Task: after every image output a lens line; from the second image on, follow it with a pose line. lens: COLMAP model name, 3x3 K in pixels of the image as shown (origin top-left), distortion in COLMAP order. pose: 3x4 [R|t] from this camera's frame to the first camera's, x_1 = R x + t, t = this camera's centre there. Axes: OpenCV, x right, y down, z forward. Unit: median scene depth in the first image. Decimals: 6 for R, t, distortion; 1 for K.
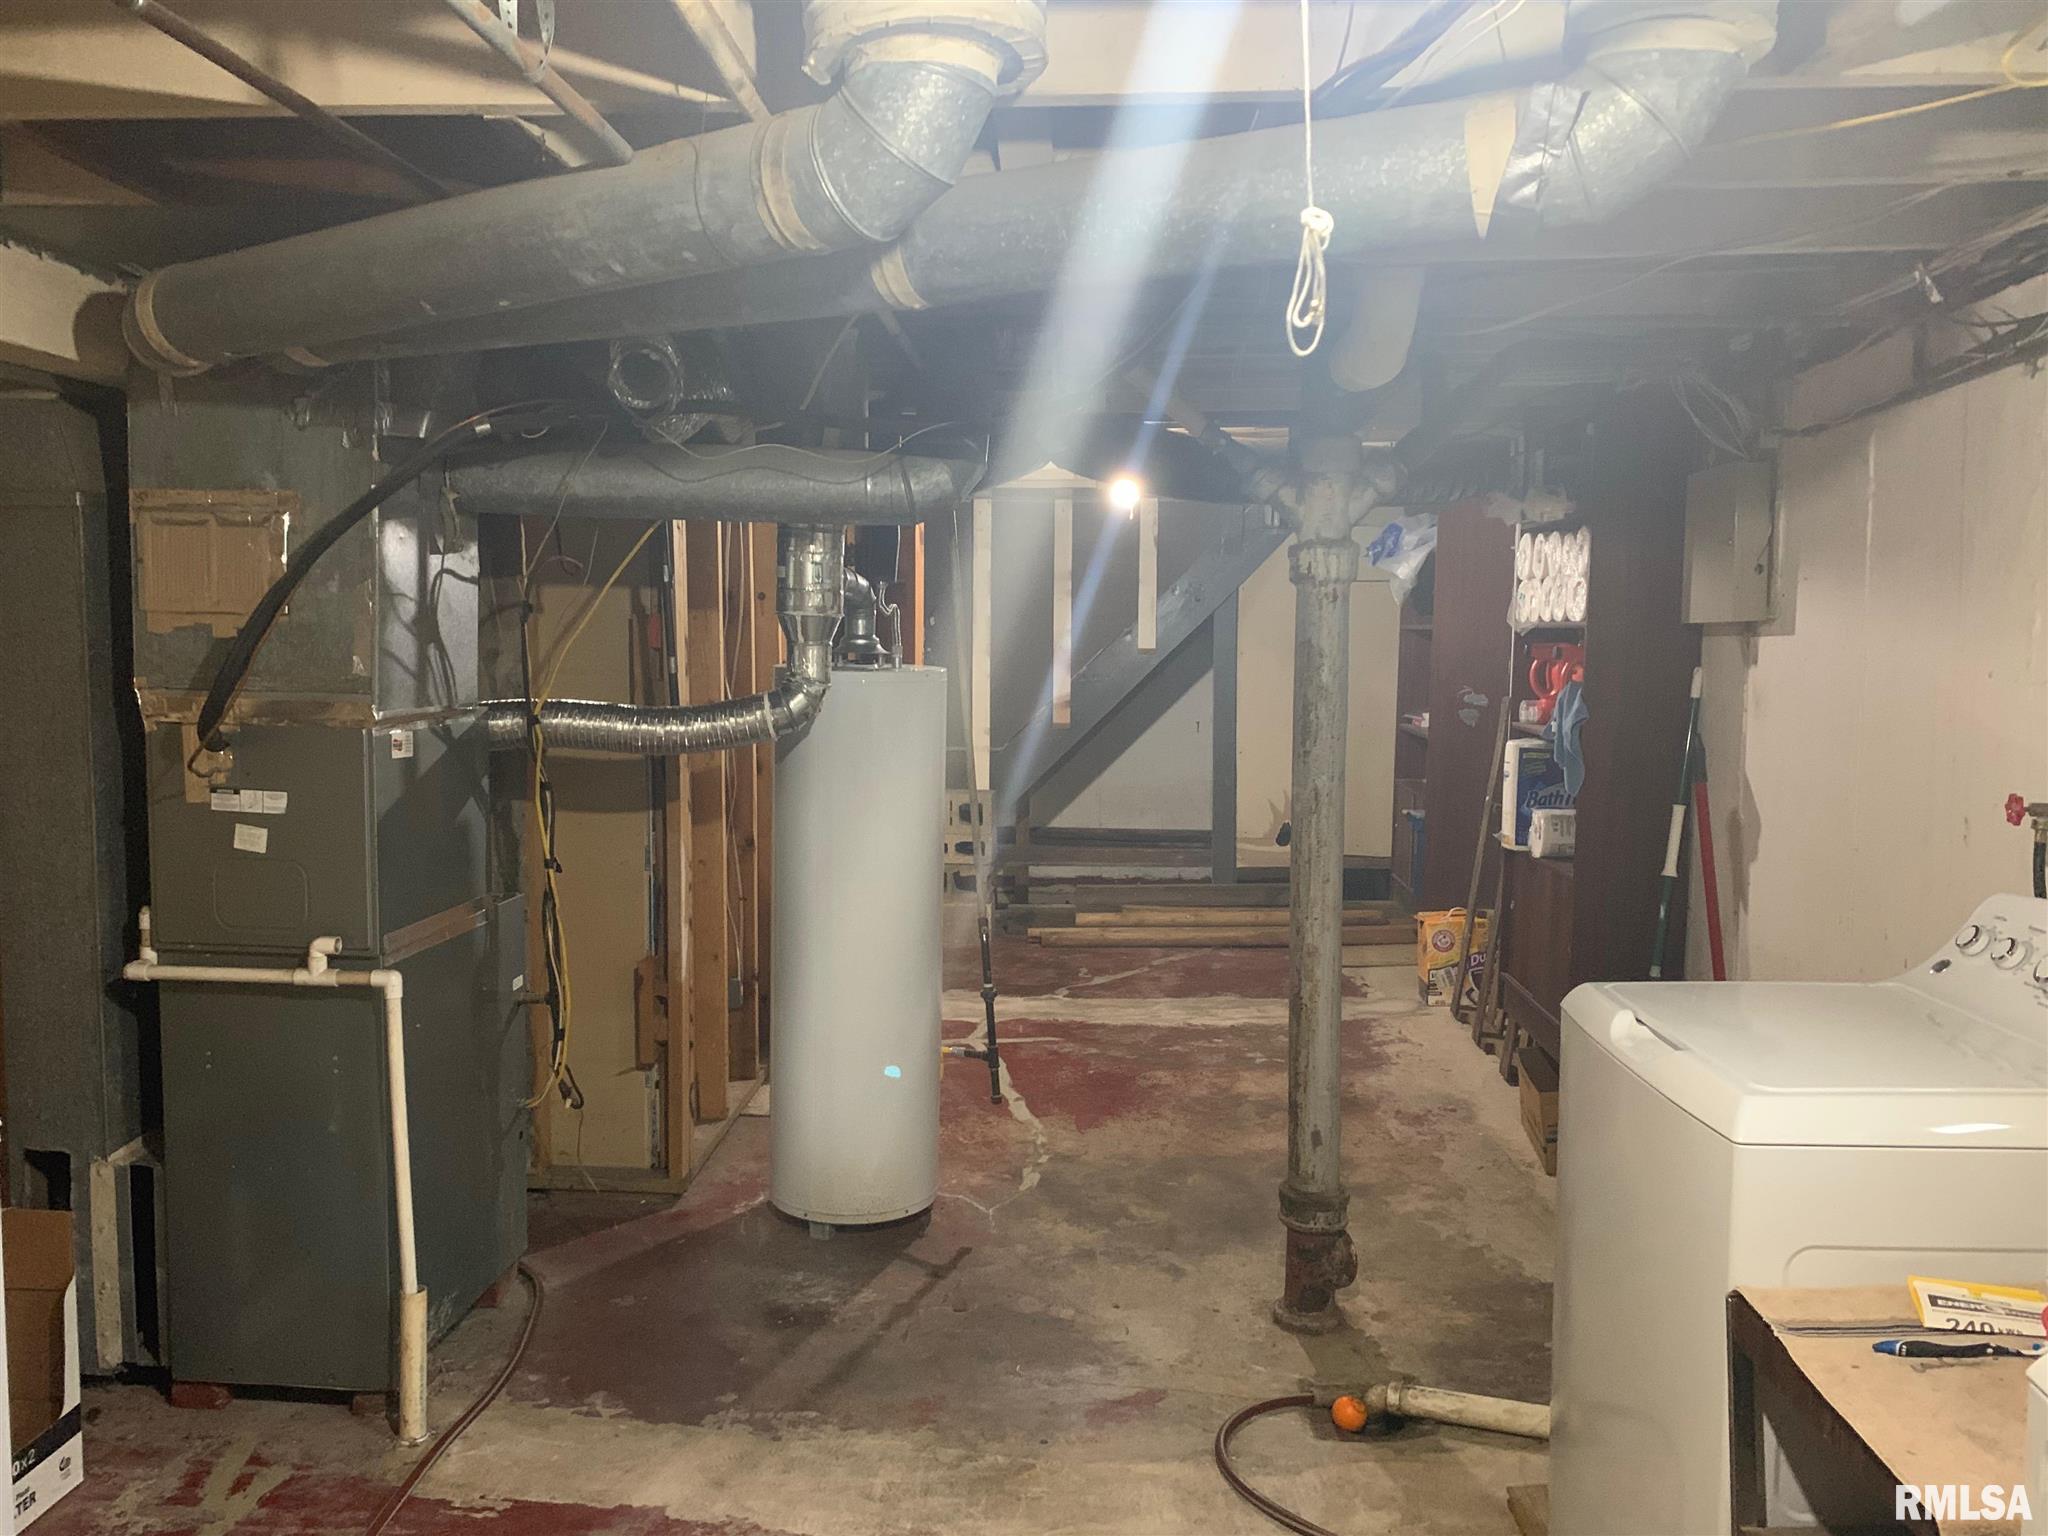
lens RADIAL K [[1567.4, 0, 1006.5], [0, 1567.4, 769.5], [0, 0, 1]] dist [0.039878, -0.040212]
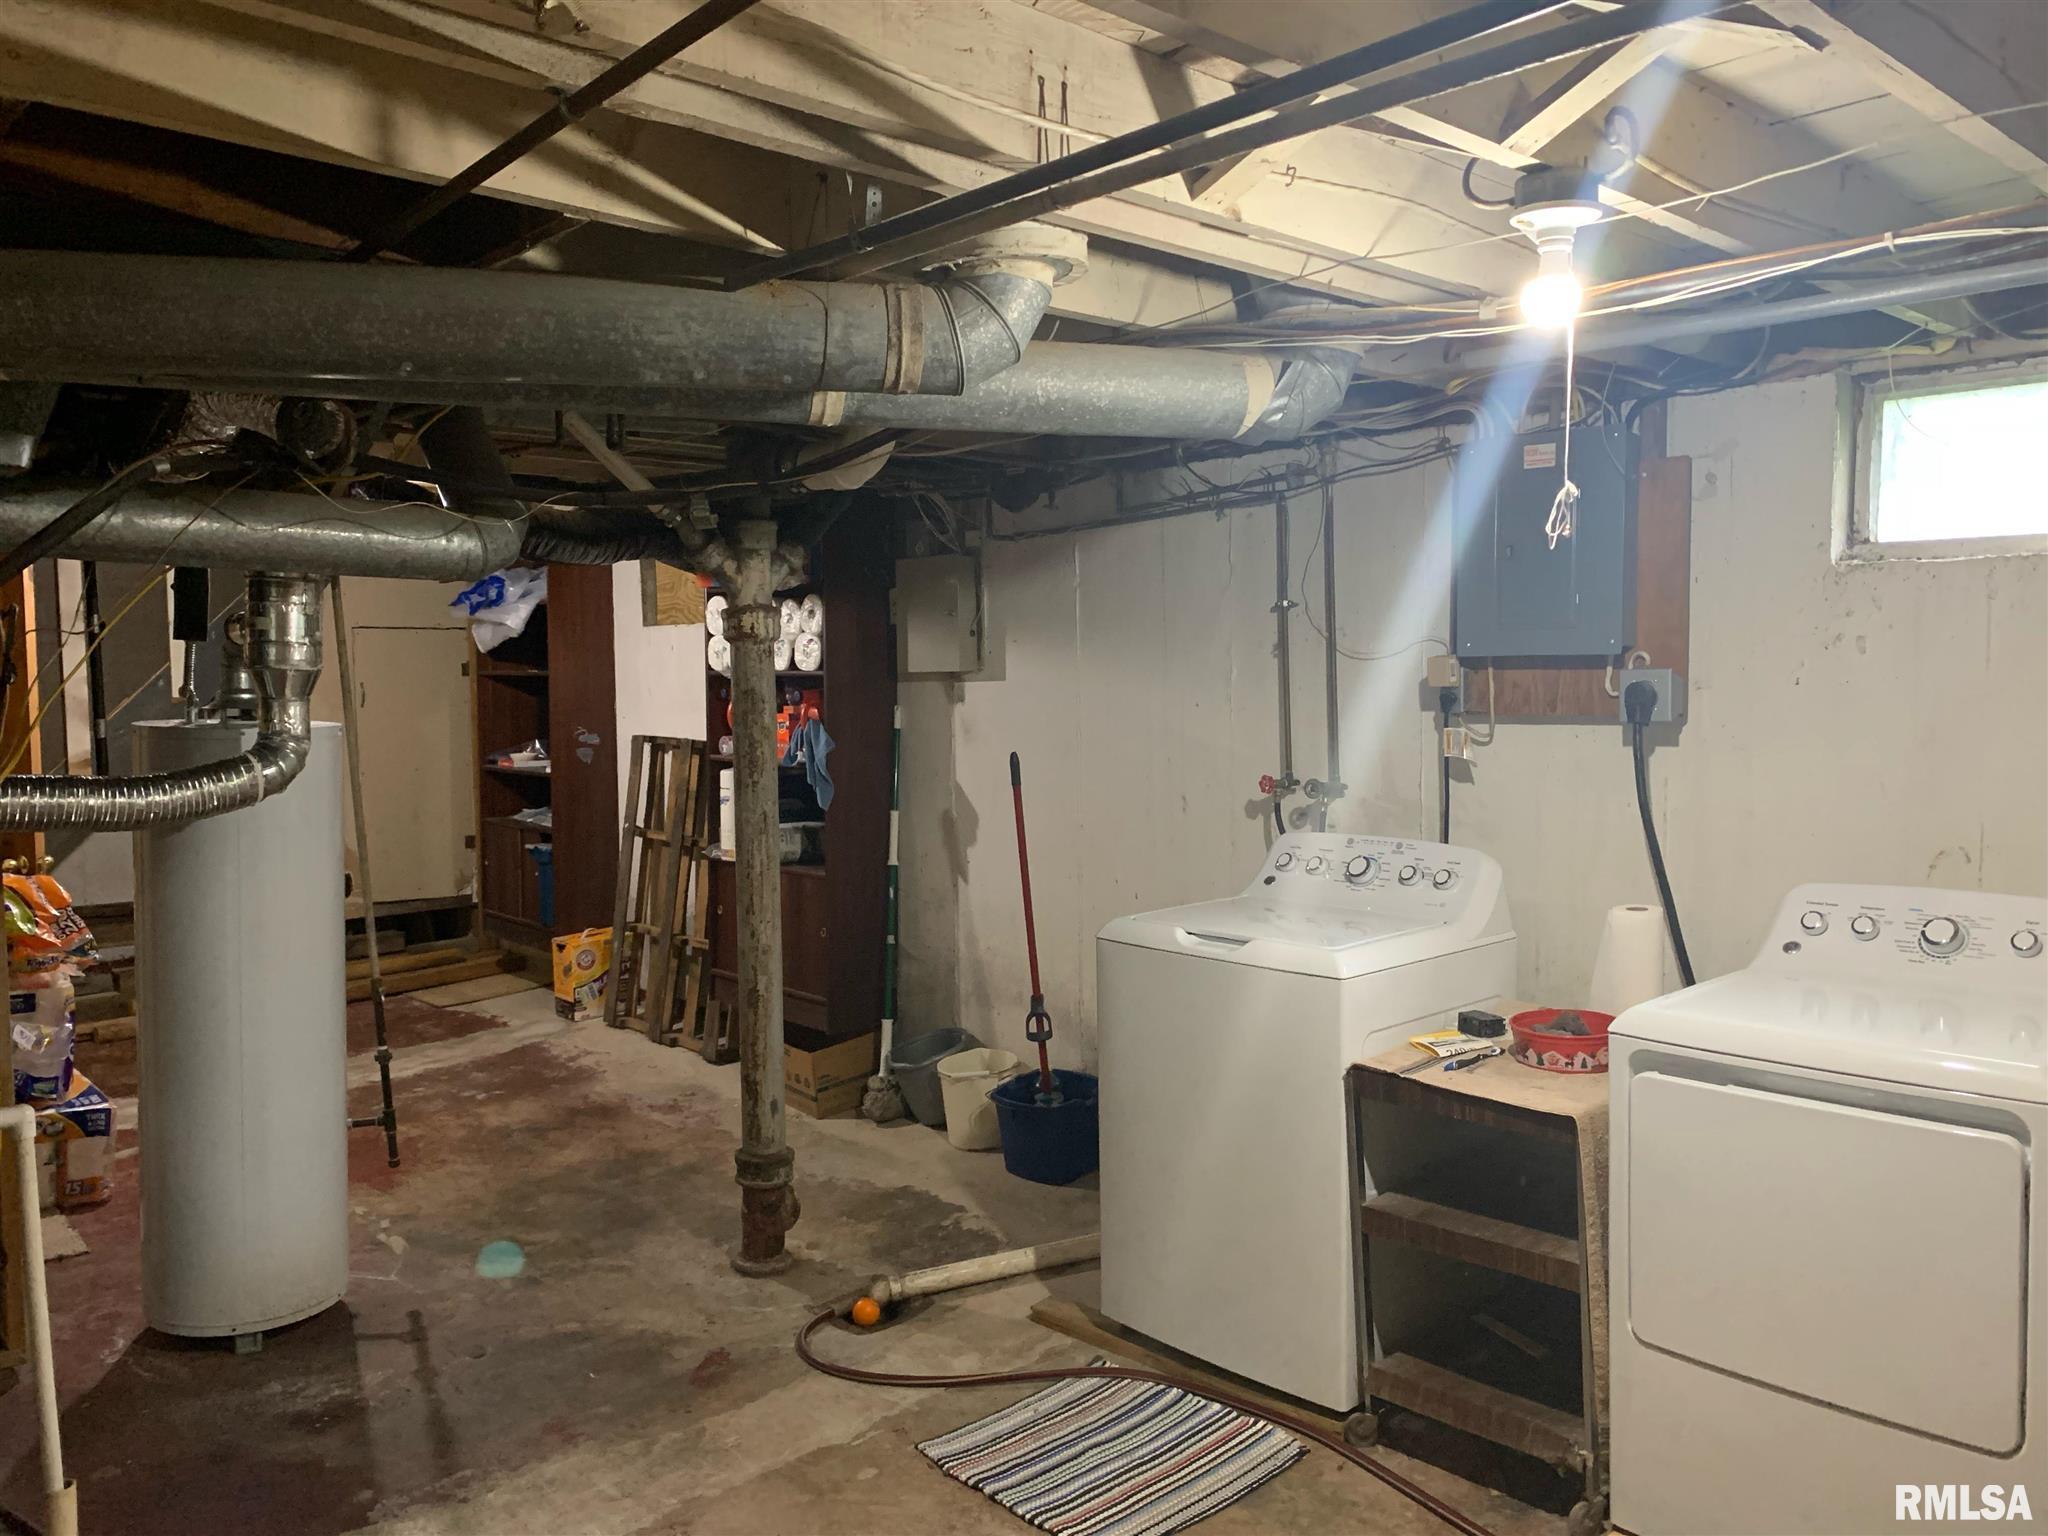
lens RADIAL K [[1567.4, 0, 1014.8], [0, 1567.4, 759.2], [0, 0, 1]] dist [0.039878, -0.040212]
pose [[0.692373, -0.046909, 0.720014, -0.487936], [0.070240, 0.997527, -0.002555, -0.011051], [-0.718113, 0.052343, 0.693955, 0.030867]]
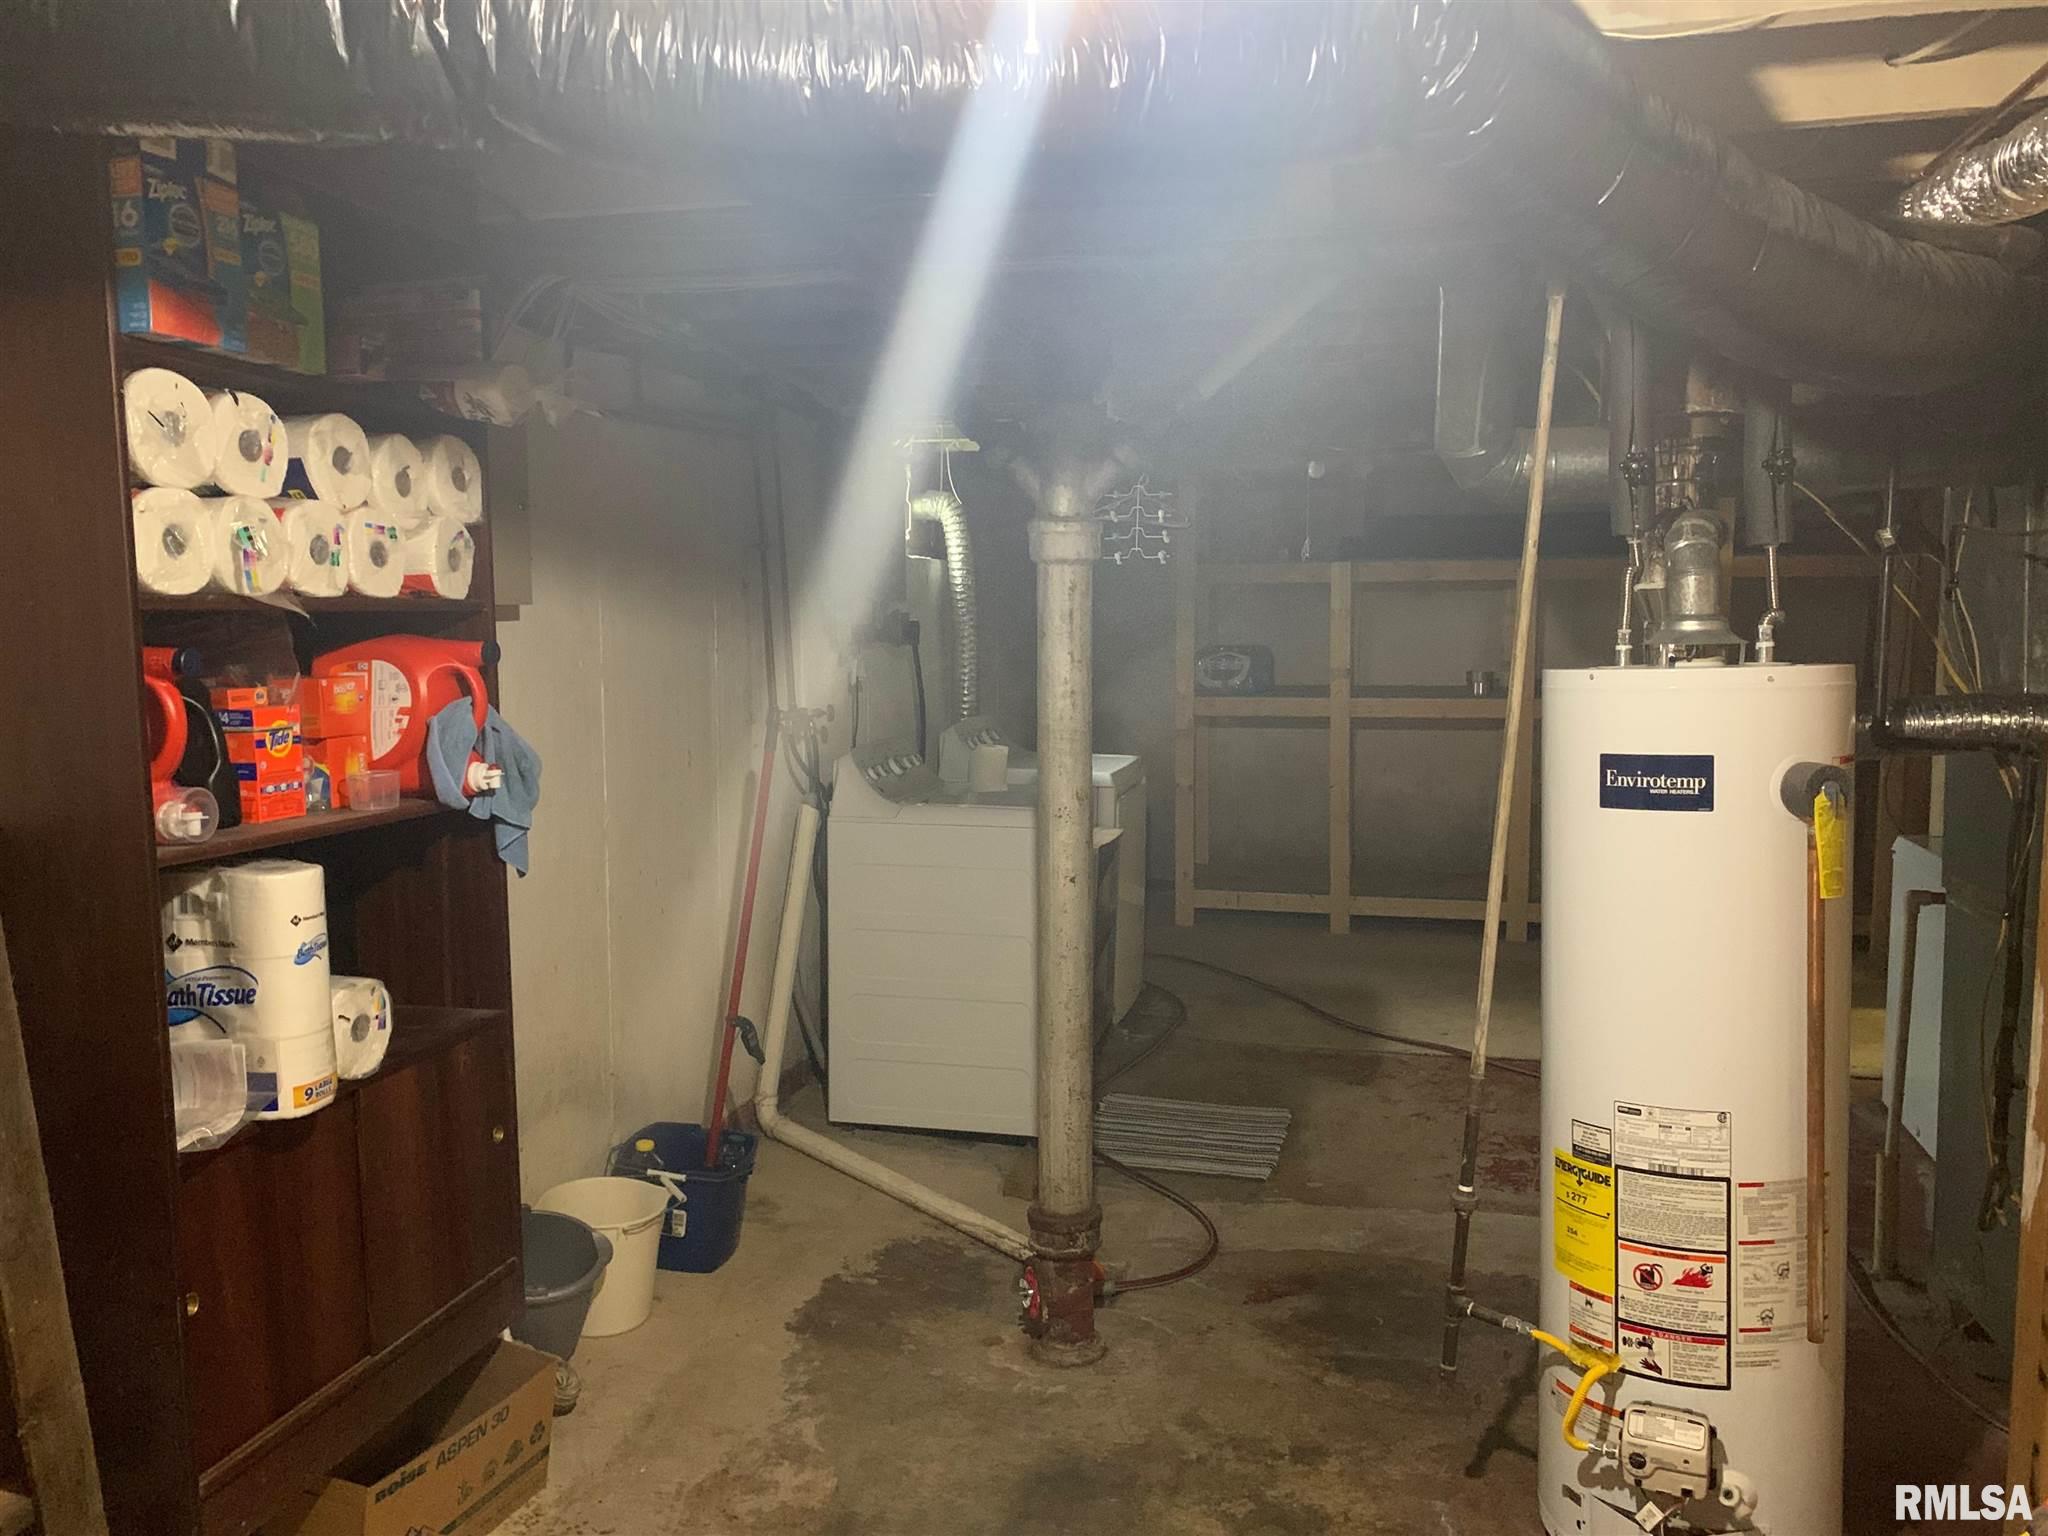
lens RADIAL K [[1567.4, 0, 1025.4], [0, 1567.4, 762.1], [0, 0, 1]] dist [0.039878, -0.040212]
pose [[-0.986344, -0.009926, 0.164400, 0.064316], [0.020231, 0.983322, 0.180746, -0.156846], [-0.163452, 0.181604, -0.969692, 1.777580]]
